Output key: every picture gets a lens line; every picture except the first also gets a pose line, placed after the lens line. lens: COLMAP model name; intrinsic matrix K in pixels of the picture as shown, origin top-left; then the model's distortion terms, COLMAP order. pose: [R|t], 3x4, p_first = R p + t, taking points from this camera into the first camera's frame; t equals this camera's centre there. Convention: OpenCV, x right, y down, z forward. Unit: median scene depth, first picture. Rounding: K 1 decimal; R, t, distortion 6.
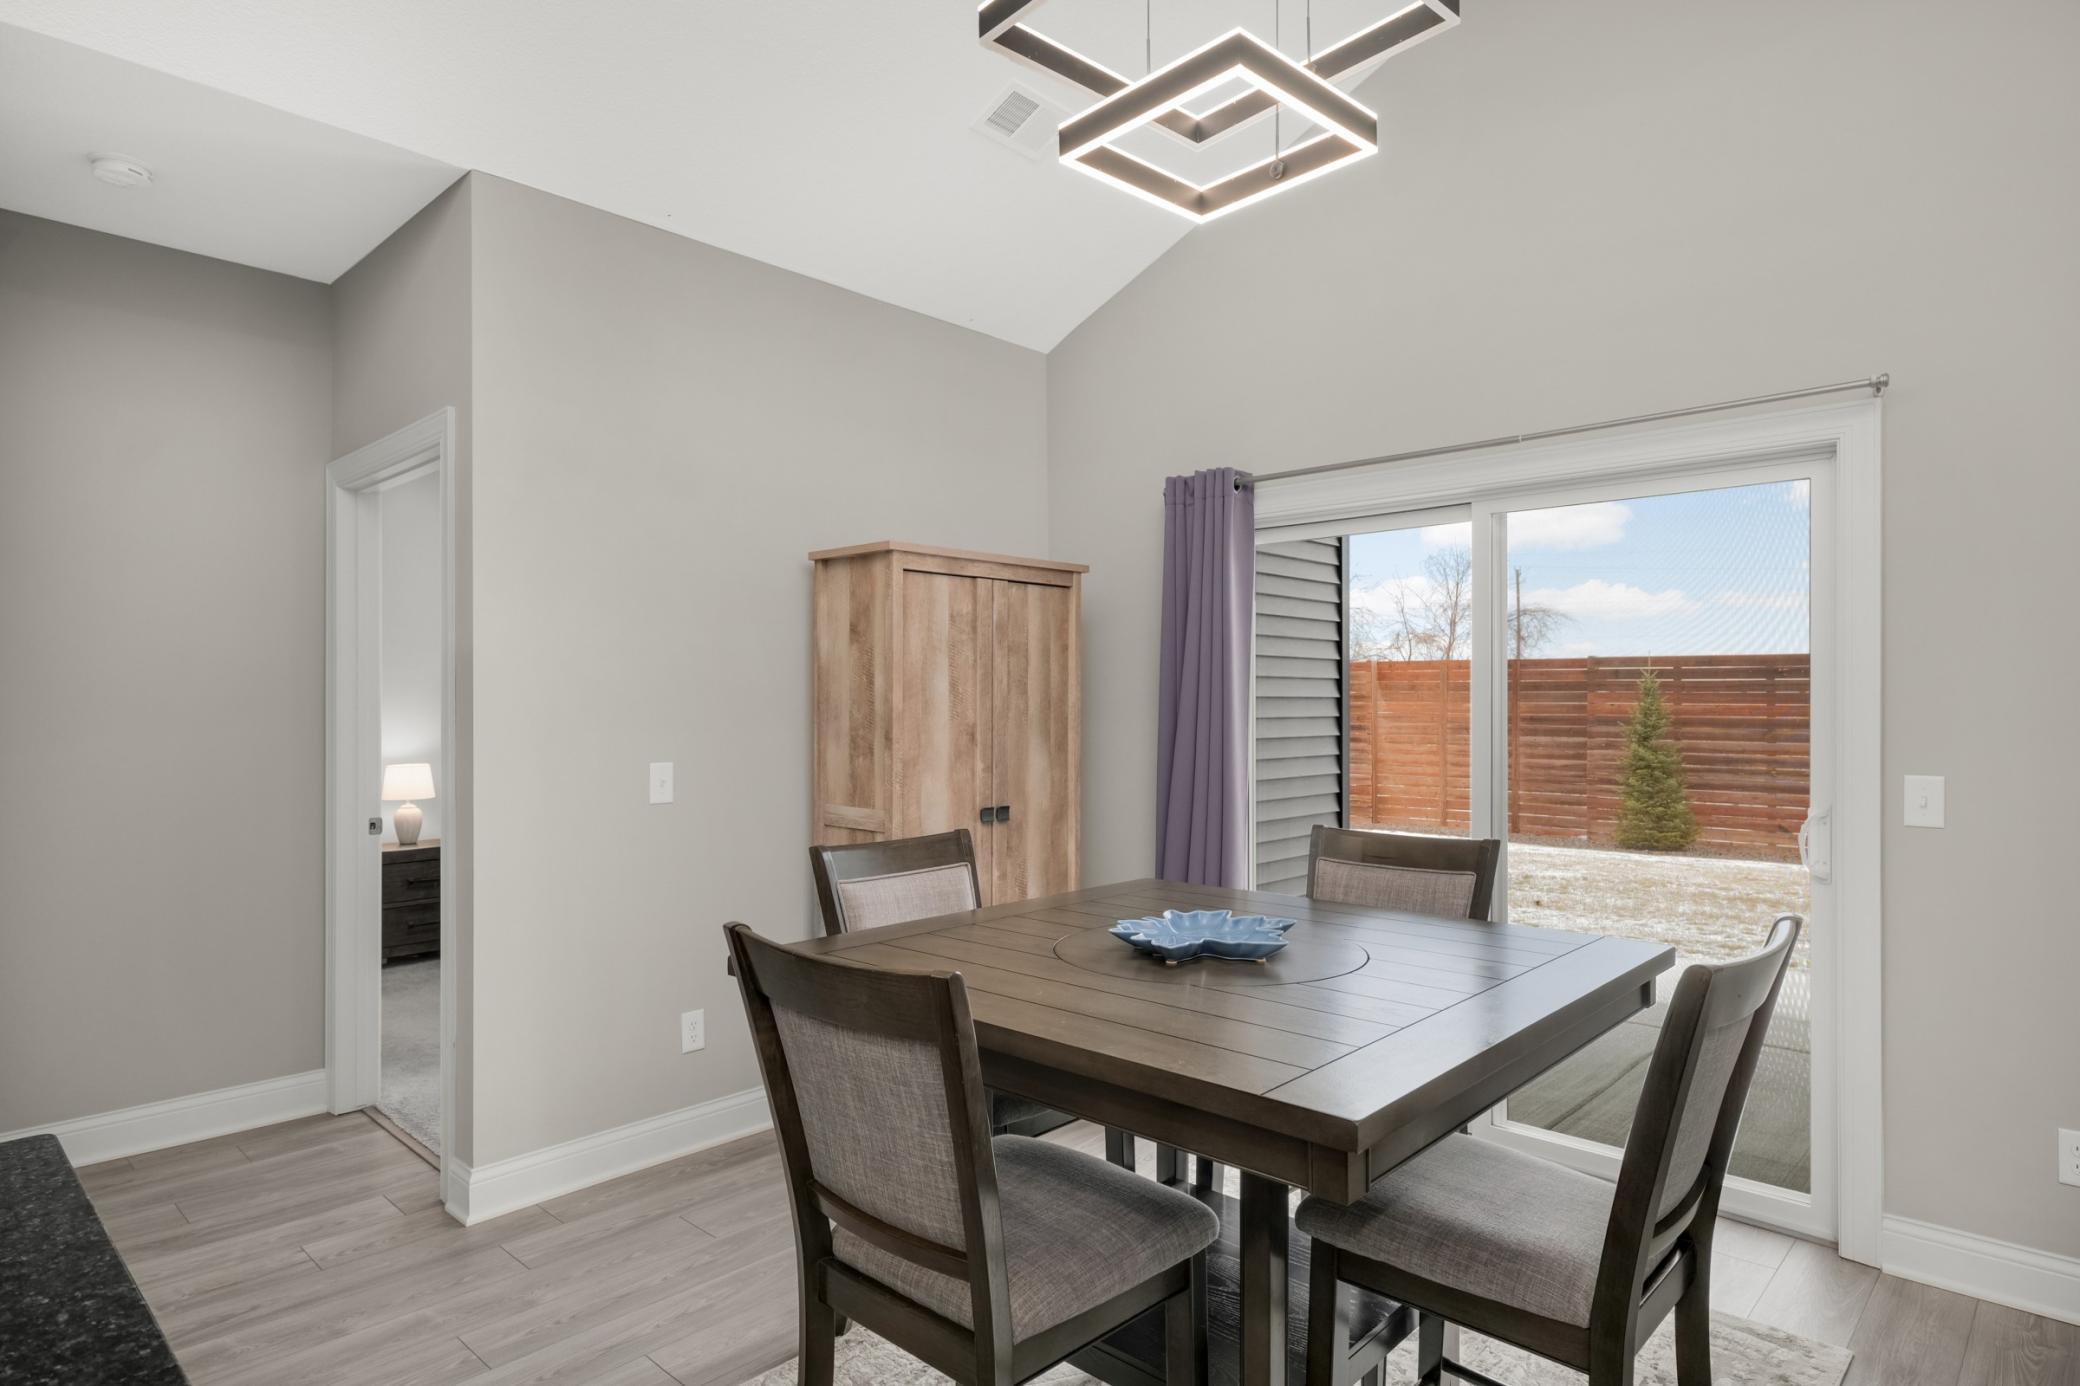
lens RADIAL K [[1146.1, 0, 1035.9], [0, 1146.1, 705.0], [0, 0, 1]] dist [0.000150, -0.000487]
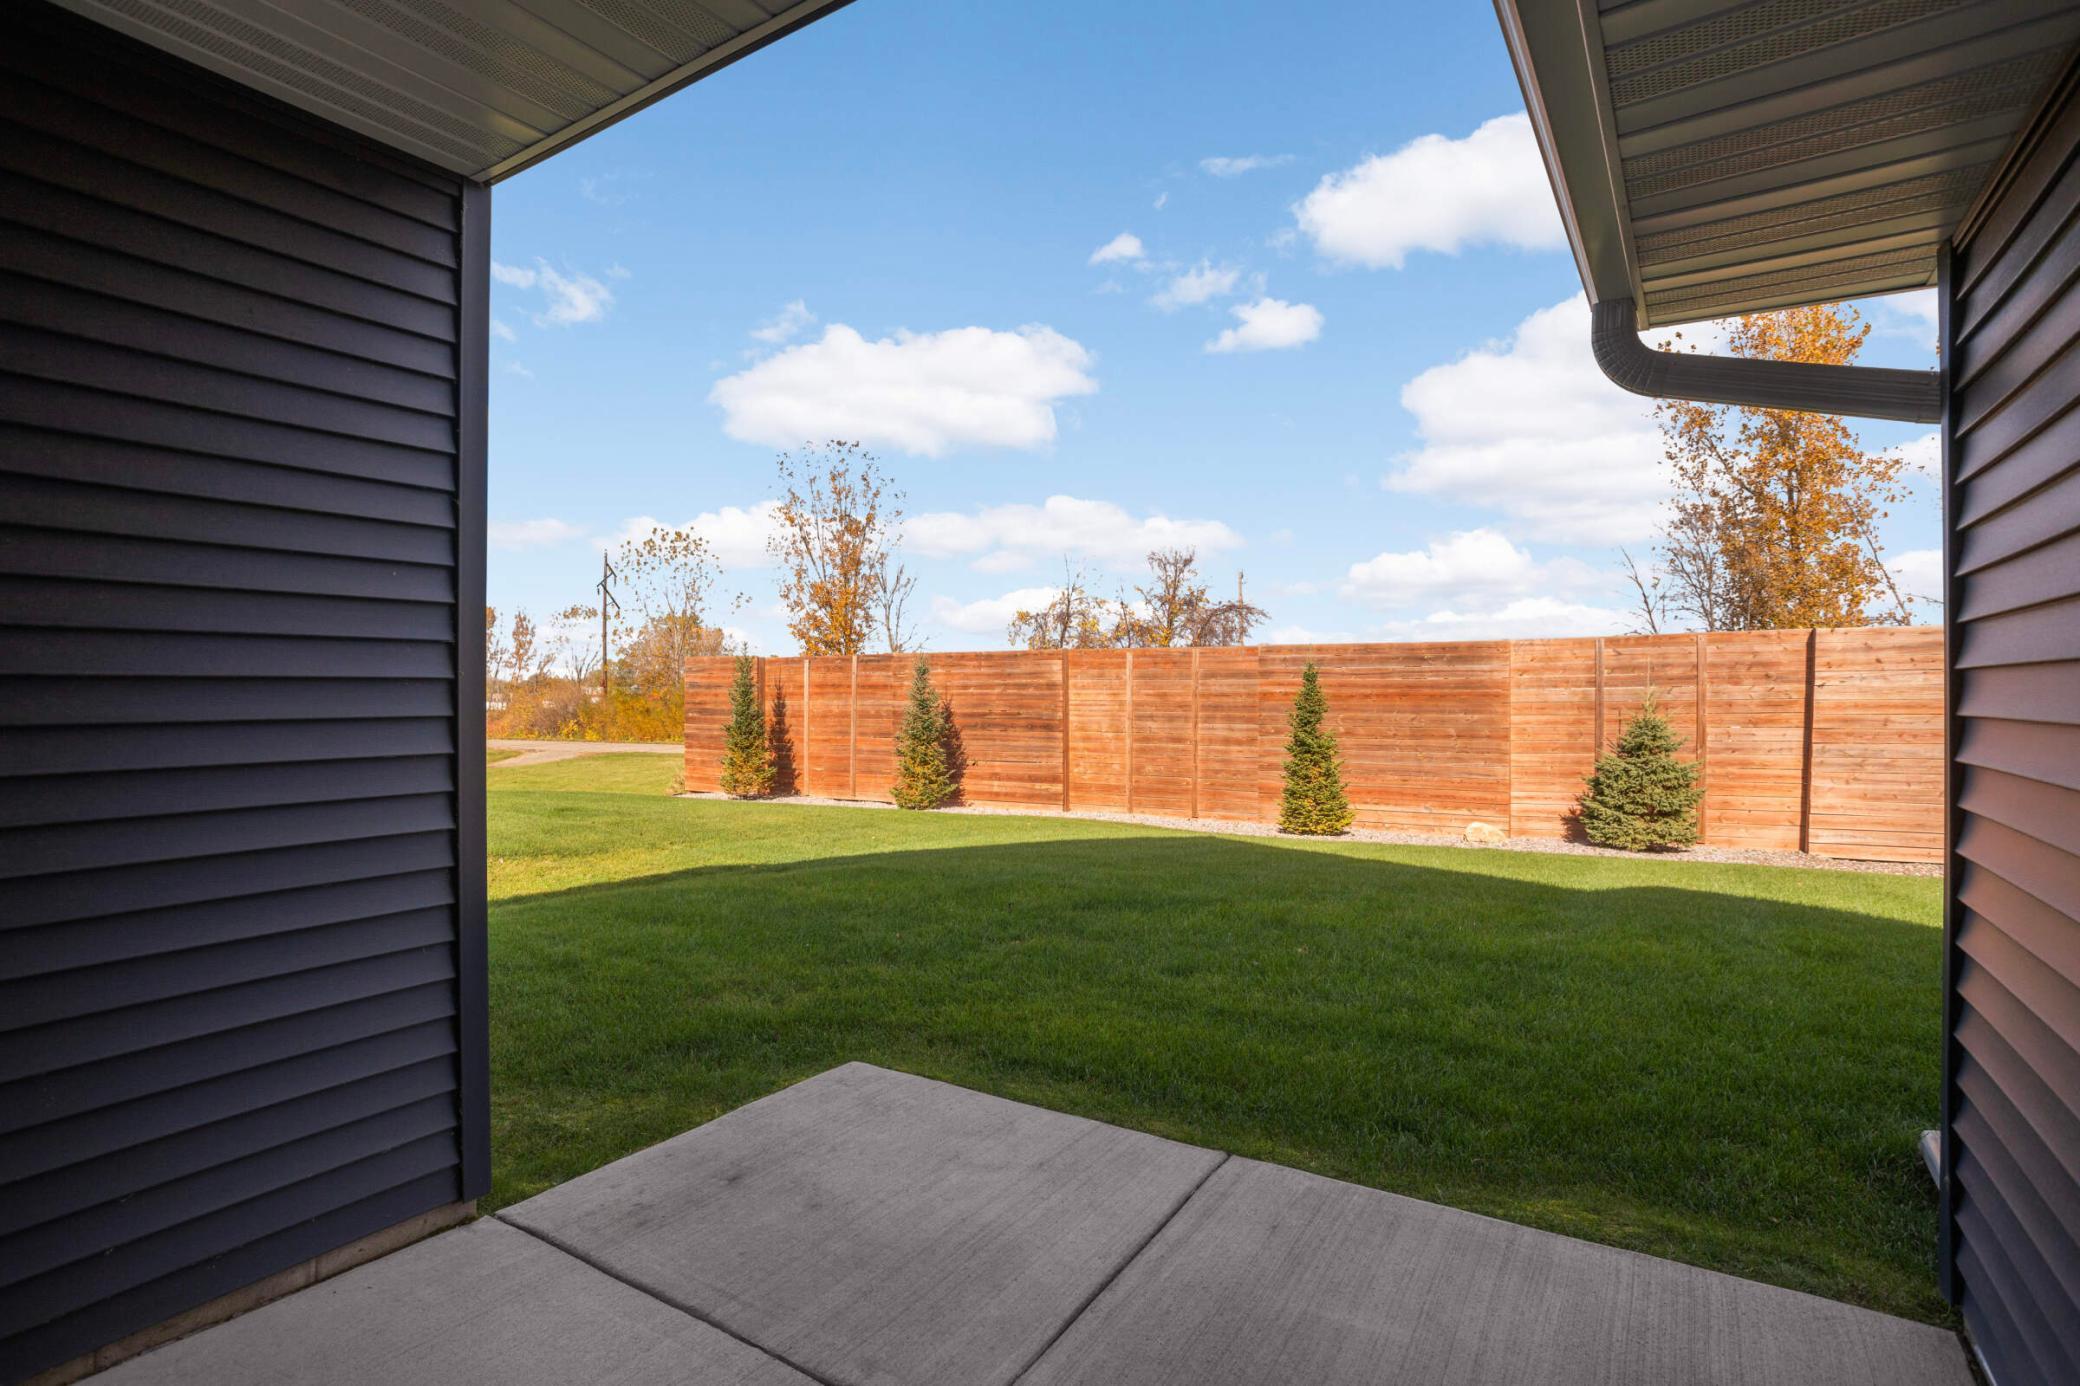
lens RADIAL K [[990.8, 0, 1049.0], [0, 990.8, 678.7], [0, 0, 1]] dist [-0.012459, -0.000308]
pose [[0.981117, -0.007237, 0.193282, 0.122565], [0.010575, 0.999812, -0.016240, 0.000824], [-0.193128, 0.017977, 0.981009, 0.148459]]
